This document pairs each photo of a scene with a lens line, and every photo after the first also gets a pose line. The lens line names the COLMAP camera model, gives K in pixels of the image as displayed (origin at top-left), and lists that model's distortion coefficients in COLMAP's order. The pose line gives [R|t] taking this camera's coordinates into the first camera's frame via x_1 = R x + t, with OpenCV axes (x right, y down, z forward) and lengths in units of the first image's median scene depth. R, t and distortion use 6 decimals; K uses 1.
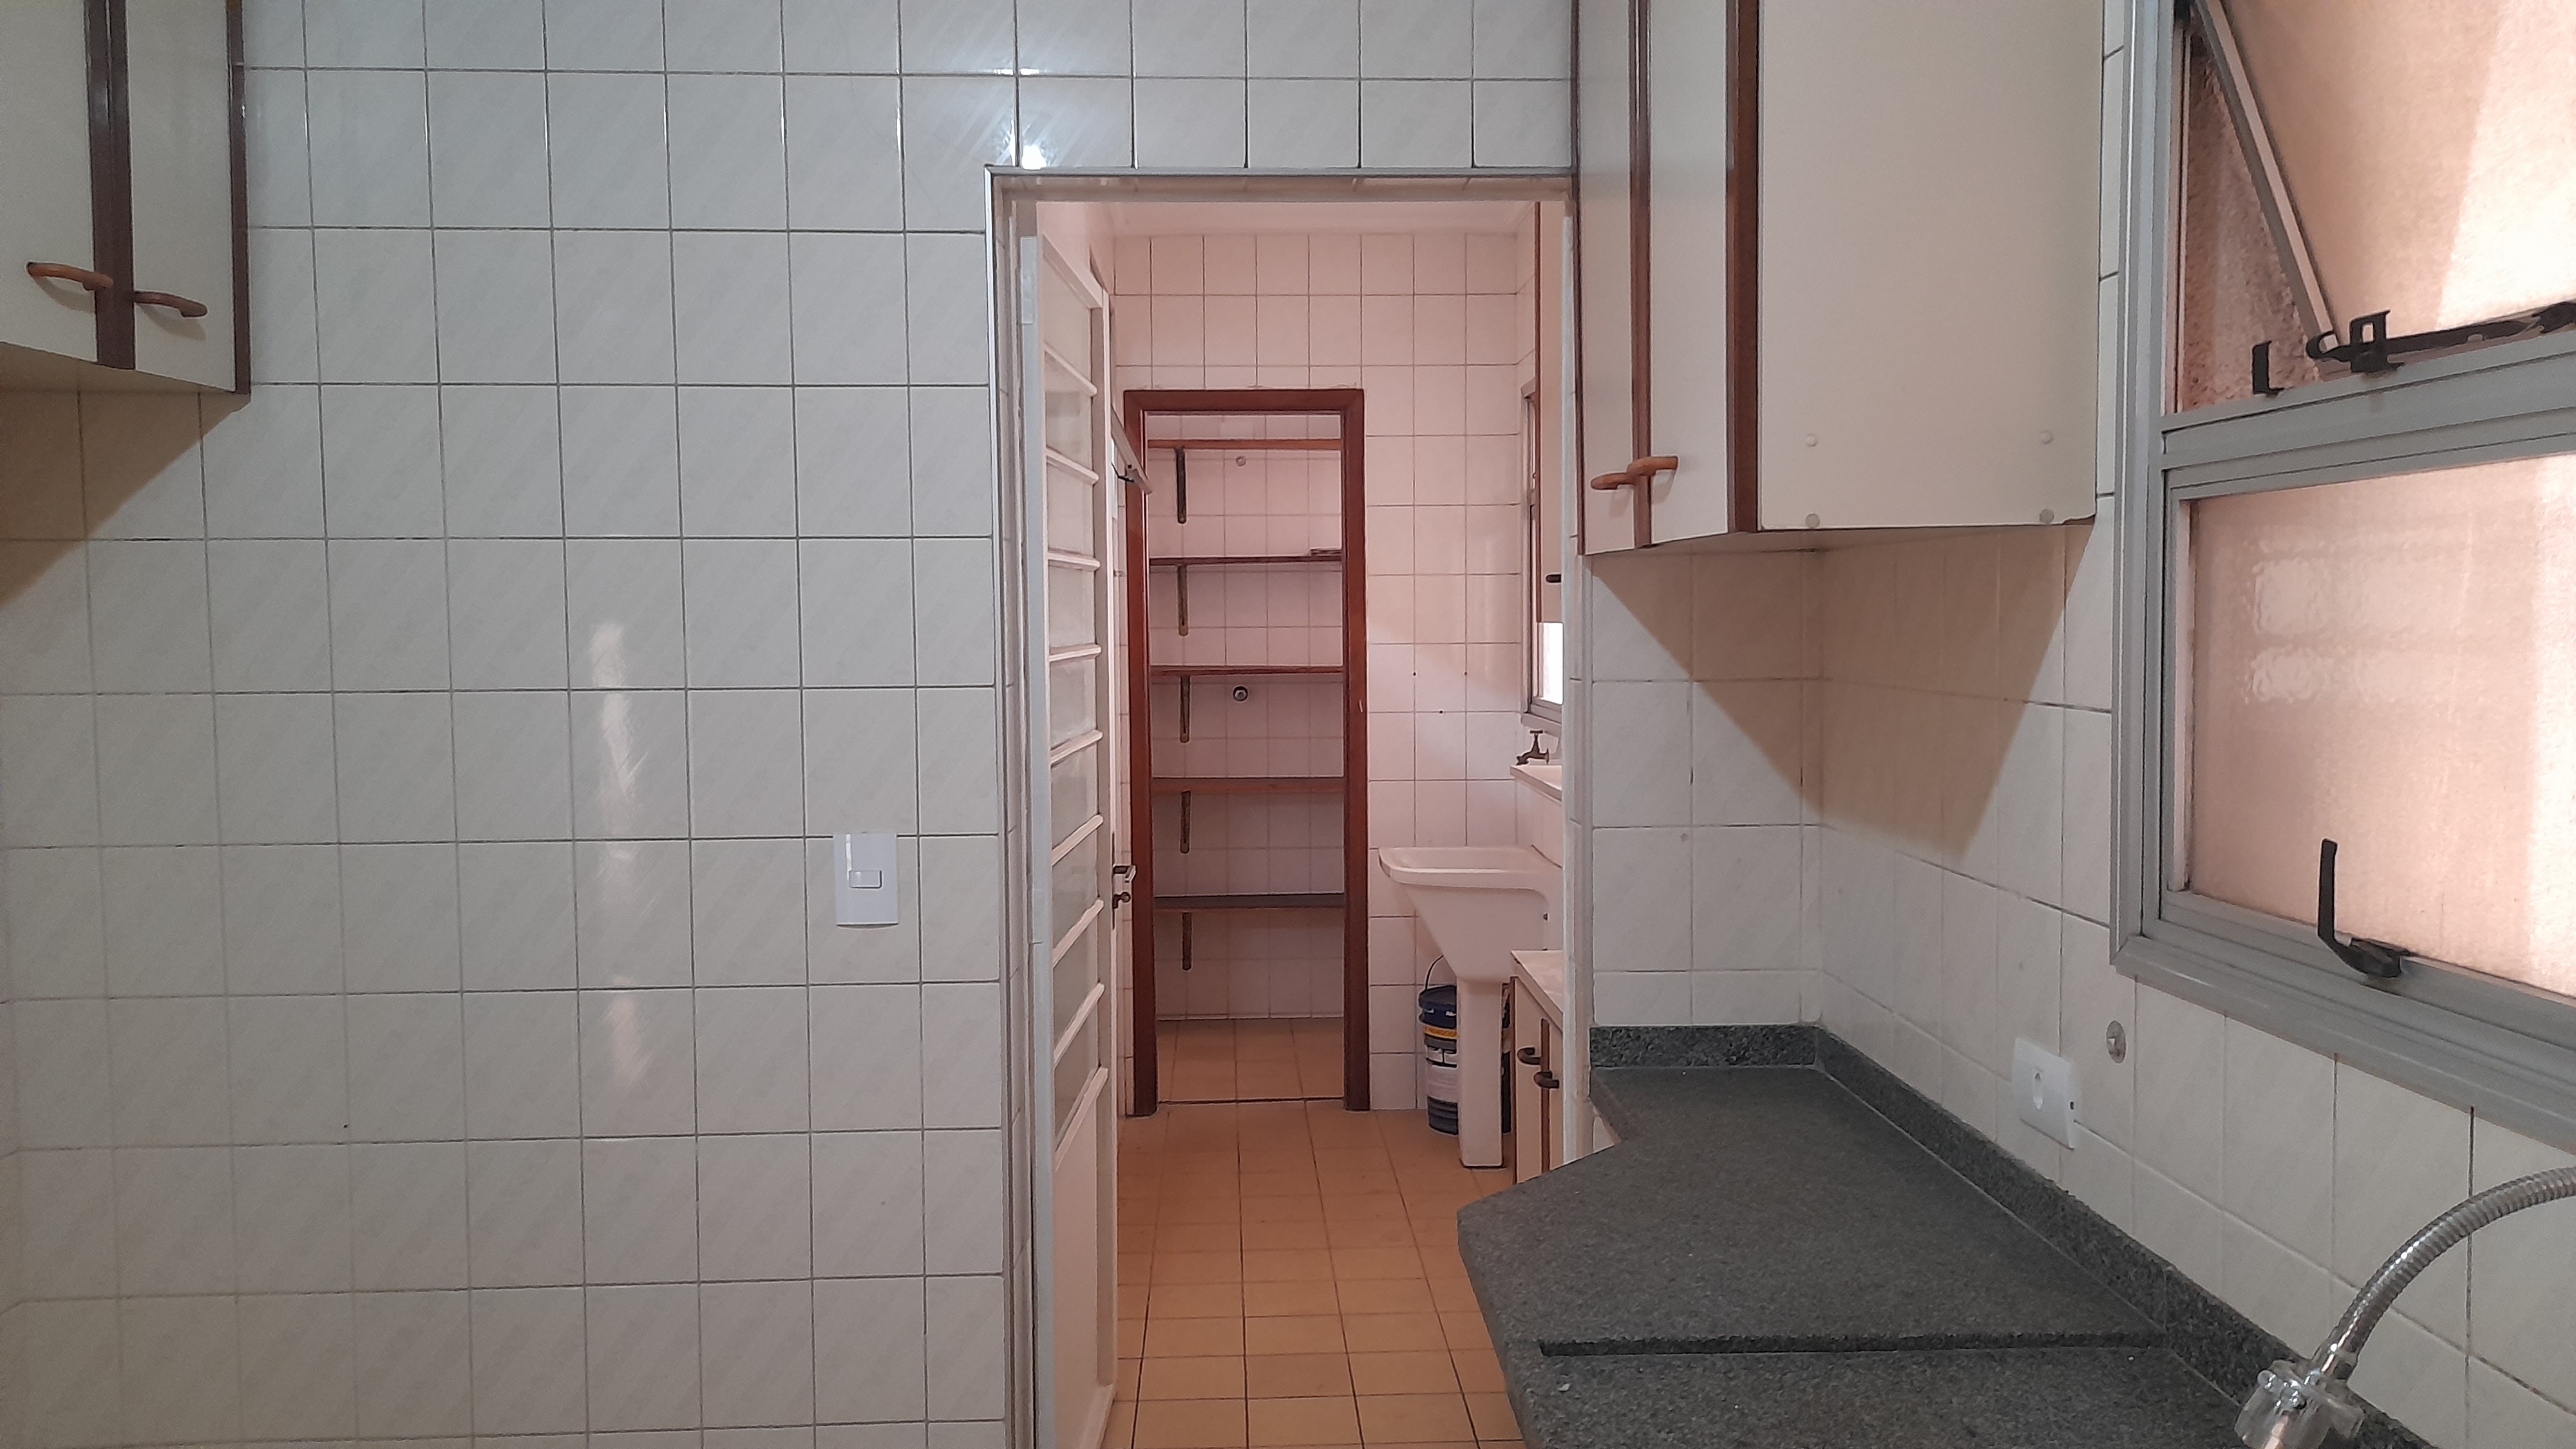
lens RADIAL K [[1873.0, 0, 1301.4], [0, 1873.0, 719.9], [0, 0, 1]] dist [0.070706, -0.064432]
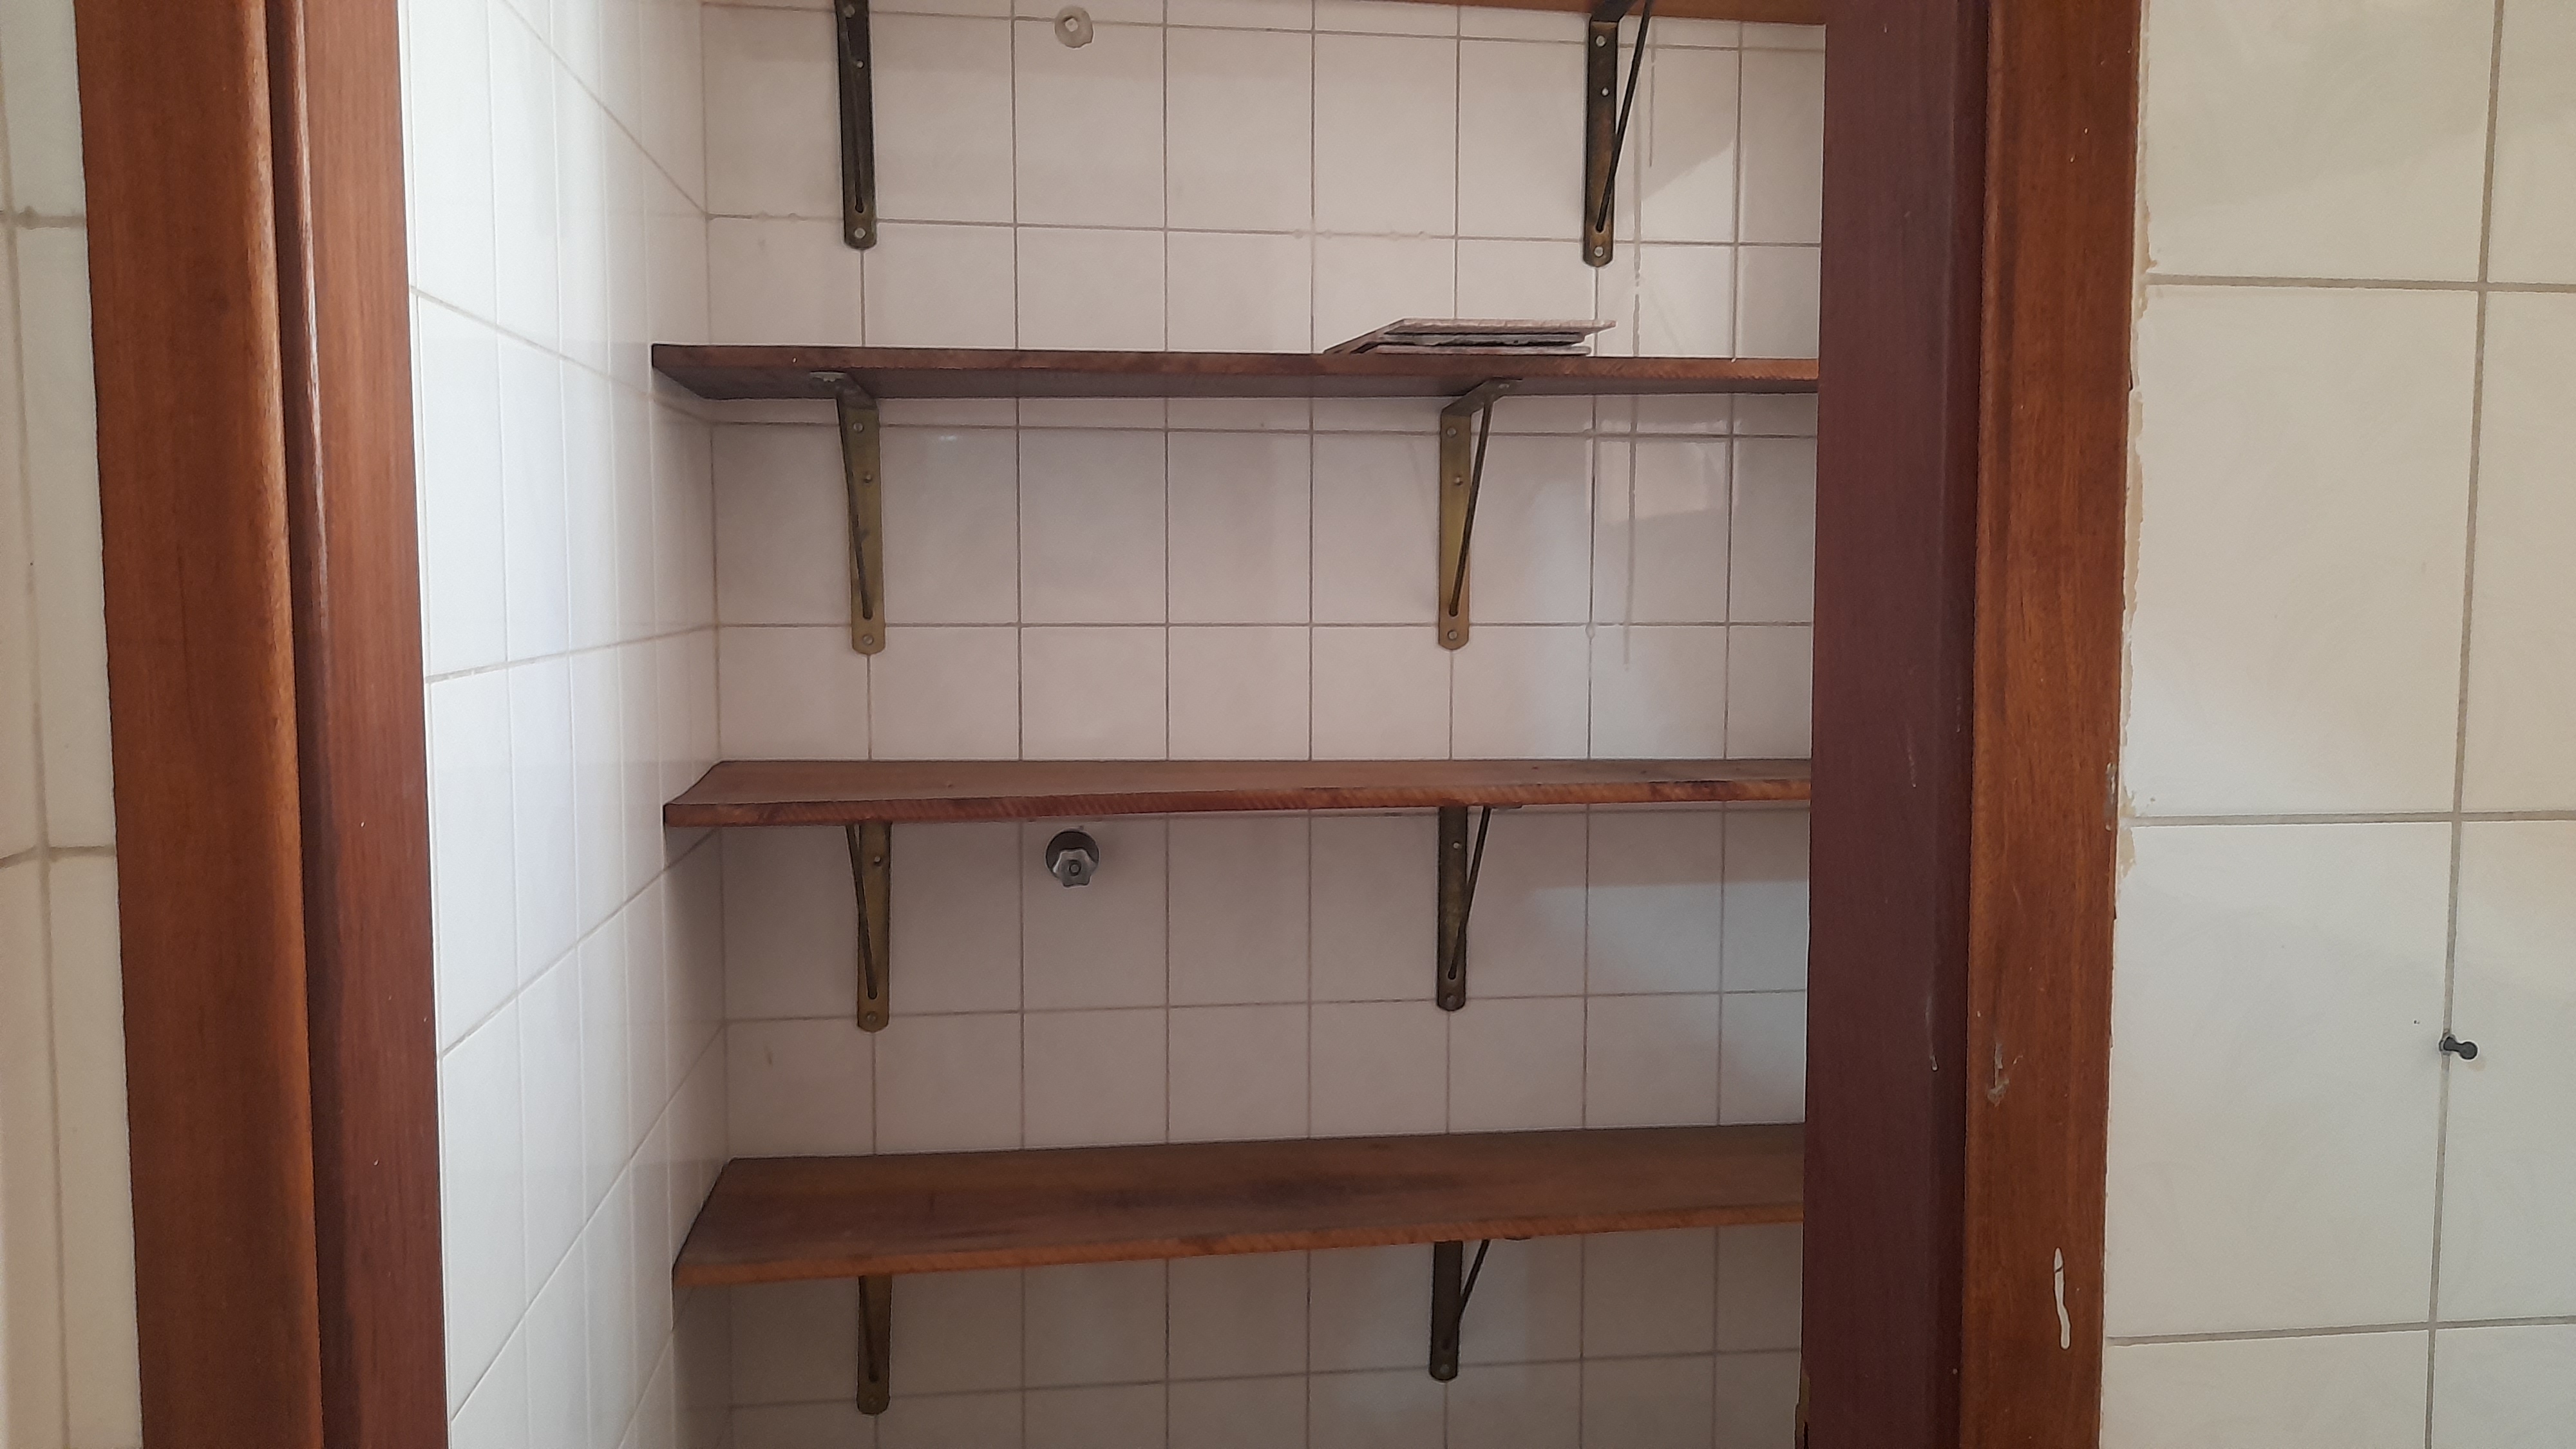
lens RADIAL K [[1873.0, 0, 1301.4], [0, 1873.0, 719.9], [0, 0, 1]] dist [0.070706, -0.064432]
pose [[0.994539, 0.002142, 0.104345, -0.055265], [-0.003949, 0.999846, 0.017113, -0.079365], [-0.104292, -0.017432, 0.994394, 1.411655]]
